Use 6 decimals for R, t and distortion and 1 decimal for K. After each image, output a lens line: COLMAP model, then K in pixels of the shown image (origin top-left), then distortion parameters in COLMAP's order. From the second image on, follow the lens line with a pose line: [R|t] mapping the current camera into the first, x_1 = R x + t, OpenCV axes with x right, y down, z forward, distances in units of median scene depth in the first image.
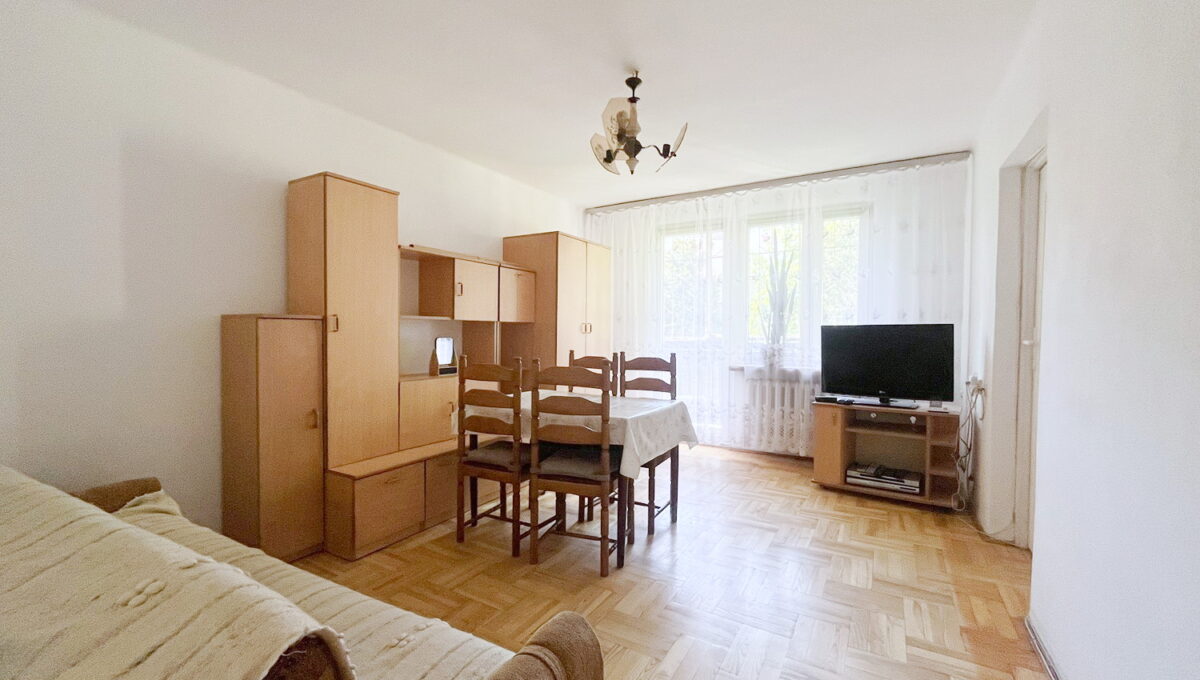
lens RADIAL K [[498.1, 0, 597.8], [0, 498.1, 334.3], [0, 0, 1]] dist [0.003732, 0.000077]
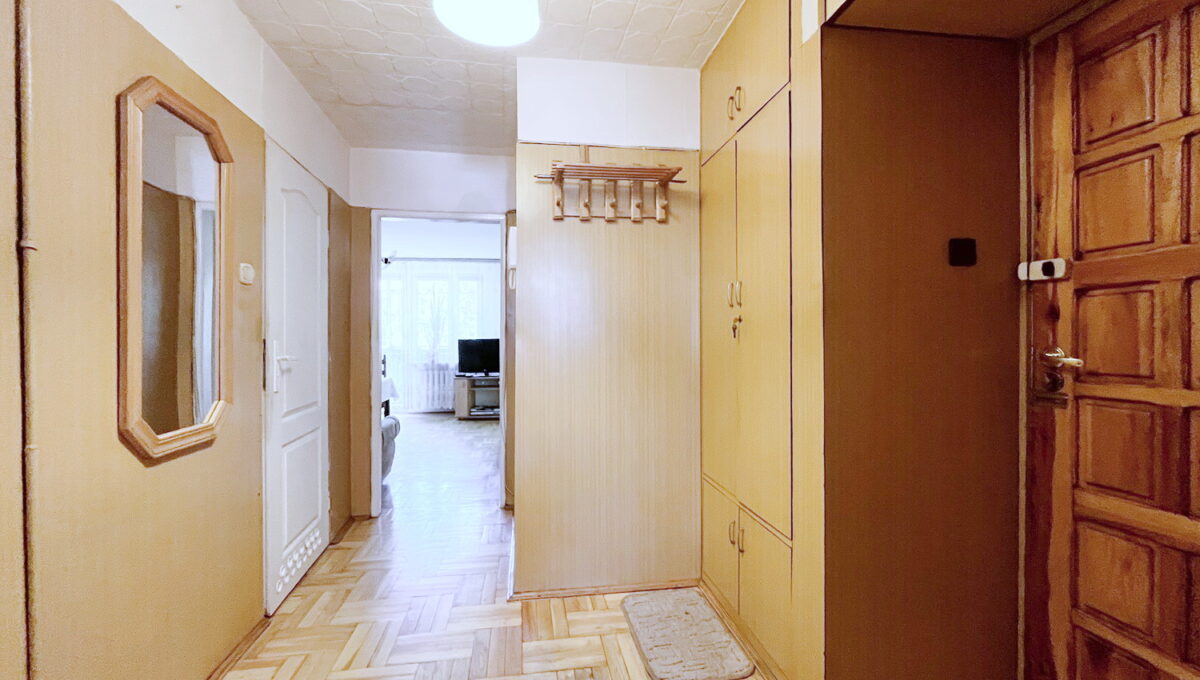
lens RADIAL K [[498.1, 0, 595.3], [0, 498.1, 336.4], [0, 0, 1]] dist [0.003732, 0.000077]
pose [[0.785591, -0.006856, 0.618708, -0.361062], [0.014282, 0.999873, -0.007054, -0.006671], [-0.618581, 0.014377, 0.785589, -0.925898]]
